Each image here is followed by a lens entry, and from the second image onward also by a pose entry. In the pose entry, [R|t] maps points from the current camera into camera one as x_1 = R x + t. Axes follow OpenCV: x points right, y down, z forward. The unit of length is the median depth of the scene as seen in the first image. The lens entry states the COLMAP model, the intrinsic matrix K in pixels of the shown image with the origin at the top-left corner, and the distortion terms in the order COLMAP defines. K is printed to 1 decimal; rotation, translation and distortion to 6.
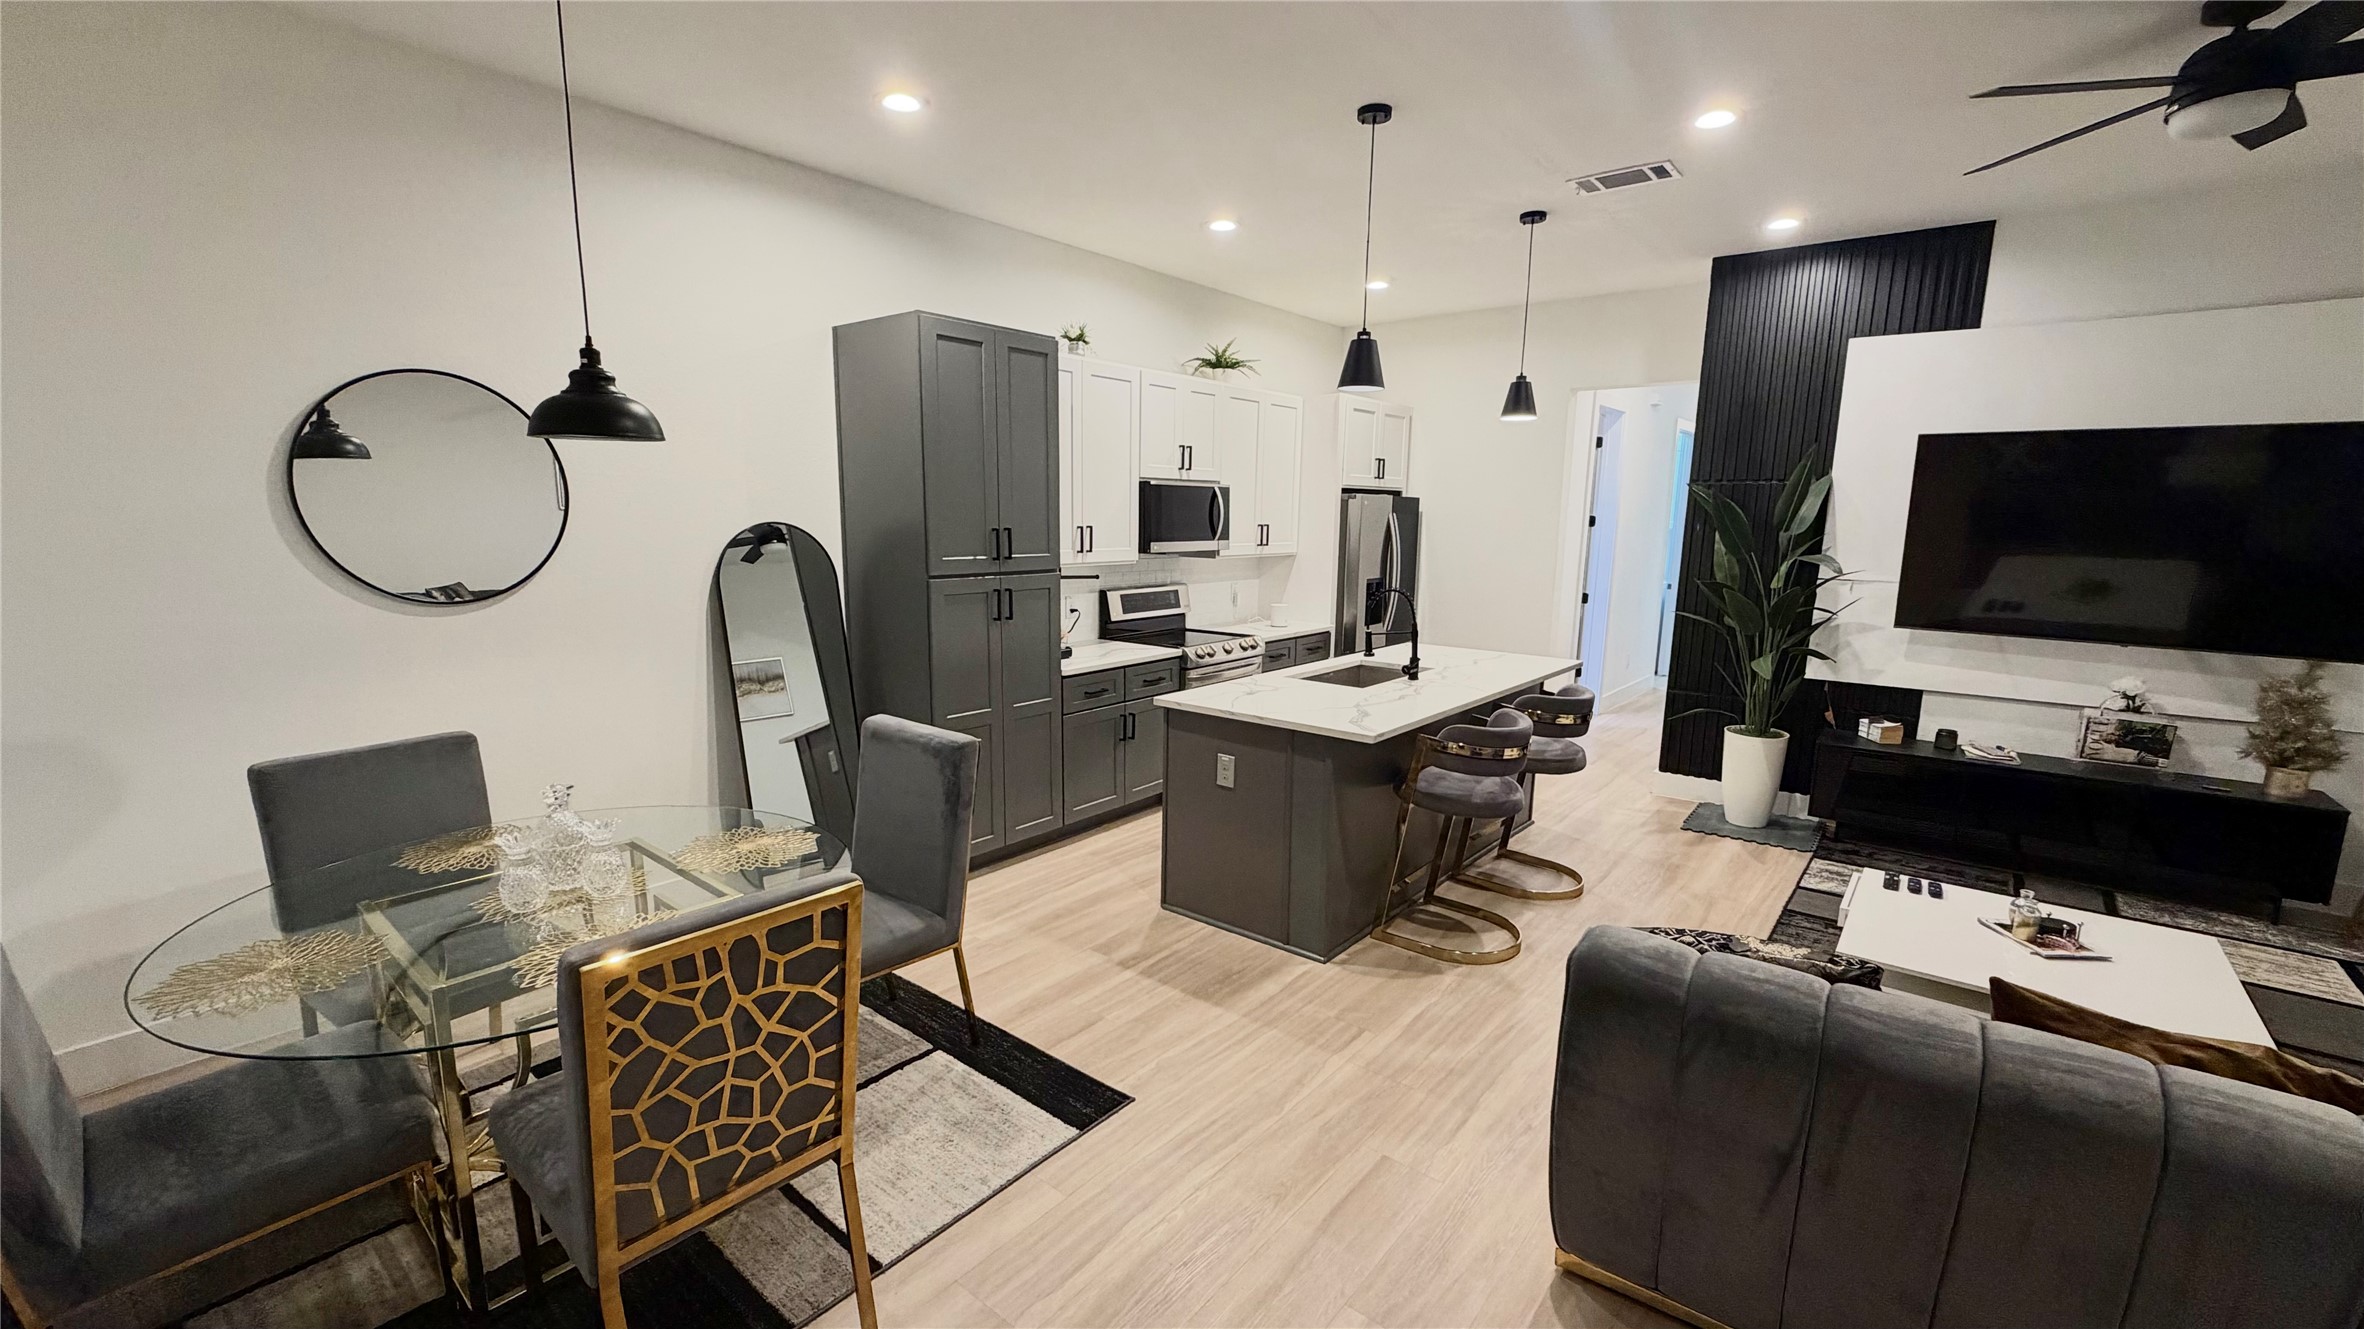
lens RADIAL K [[968.8, 0, 1164.1], [0, 968.8, 688.0], [0, 0, 1]] dist [-0.001732, -0.000185]
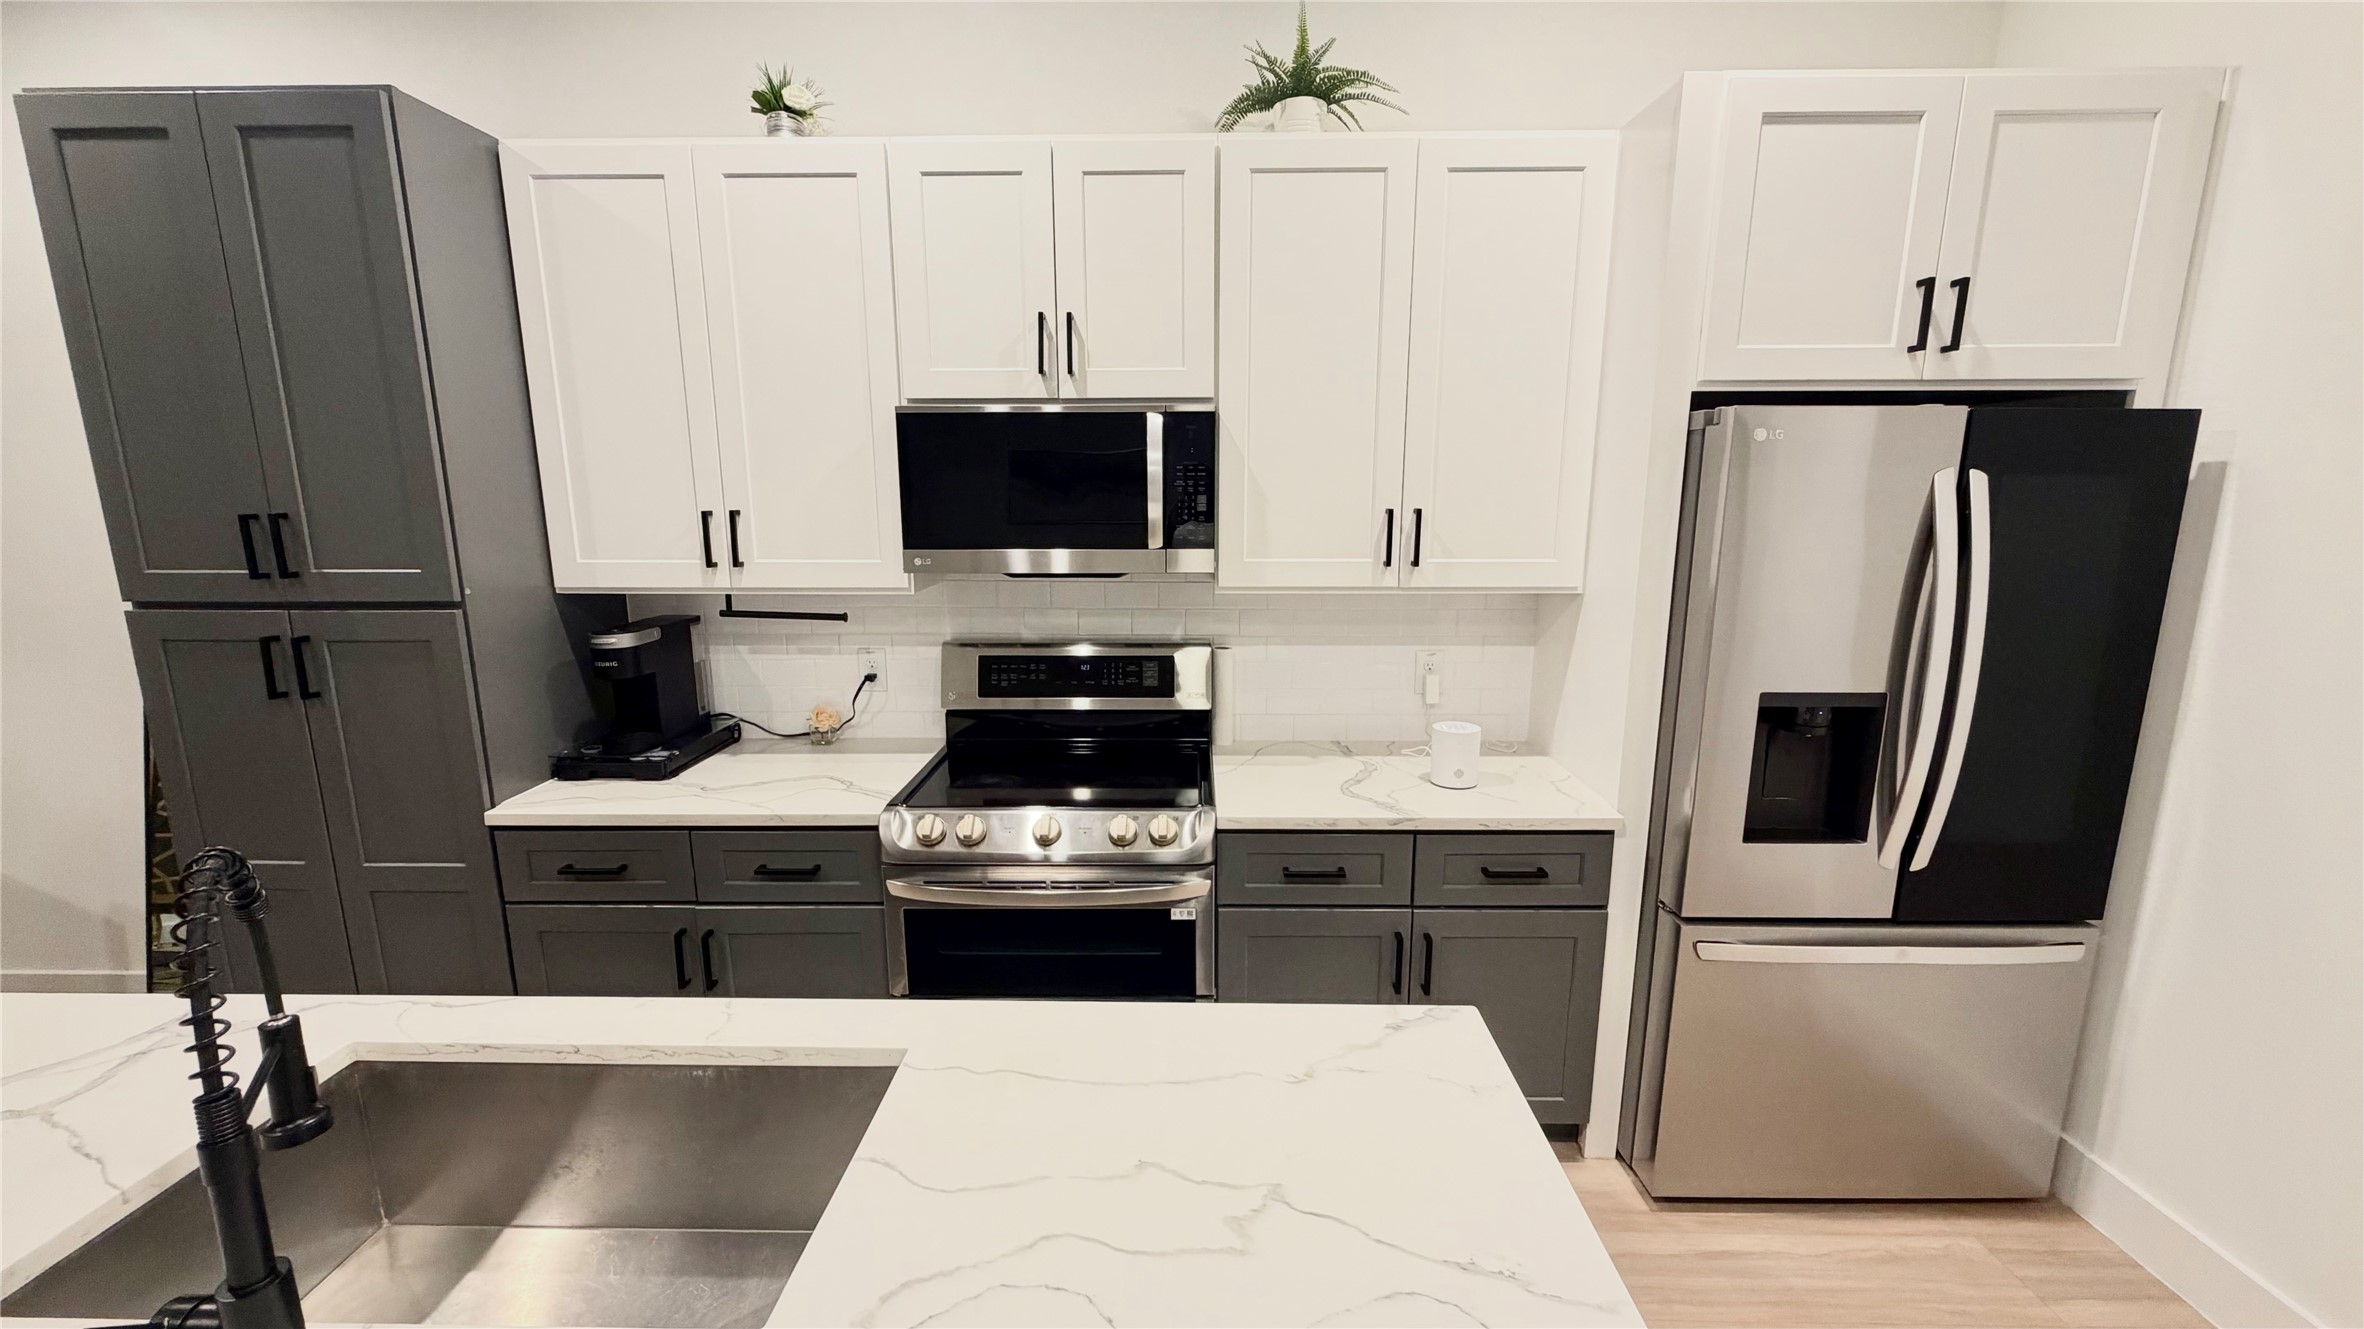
lens RADIAL K [[938.2, 0, 1175.7], [0, 938.2, 669.2], [0, 0, 1]] dist [0.000830, 0.000136]
pose [[0.626639, 0.134230, -0.767662, 0.452516], [-0.131799, 0.989119, 0.065366, -0.163374], [0.768083, 0.060216, 0.637512, 0.961737]]
